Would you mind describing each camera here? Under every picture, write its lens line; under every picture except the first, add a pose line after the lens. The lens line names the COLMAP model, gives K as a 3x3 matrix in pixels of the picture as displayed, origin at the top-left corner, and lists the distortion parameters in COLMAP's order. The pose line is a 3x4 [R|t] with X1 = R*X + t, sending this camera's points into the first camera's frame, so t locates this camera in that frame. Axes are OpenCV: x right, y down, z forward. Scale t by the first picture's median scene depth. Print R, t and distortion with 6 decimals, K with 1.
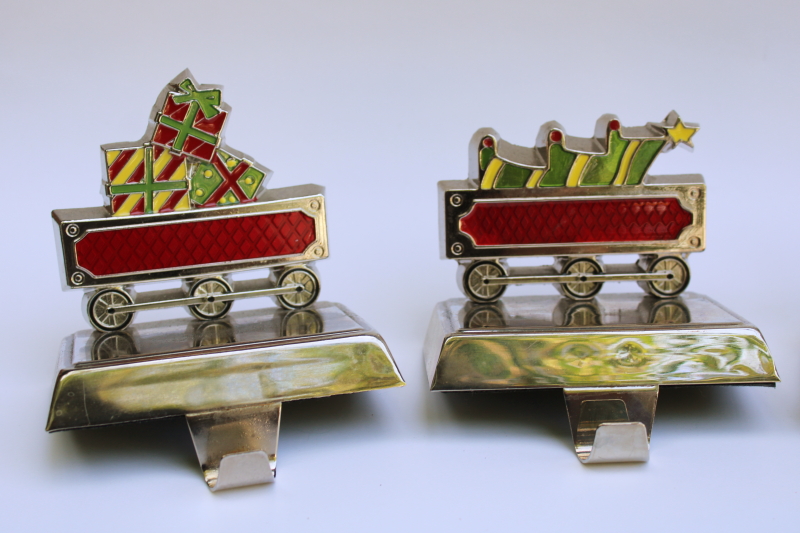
lens RADIAL K [[1180.5, 0, 420.9], [0, 1180.5, 265.9], [0, 0, 1]] dist [-0.003854, -0.029492]
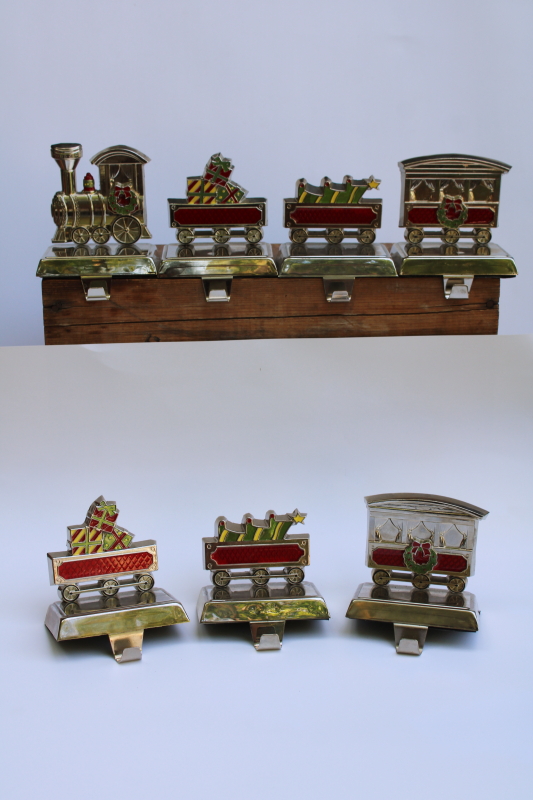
lens RADIAL K [[1180.5, 0, 268.9], [0, 1180.5, 372.7], [0, 0, 1]] dist [-0.003854, -0.029492]
pose [[0.997597, -0.001287, 0.069265, -0.017056], [0.009076, 0.993638, -0.112257, -0.139264], [-0.068679, 0.112616, 0.991262, -1.523703]]
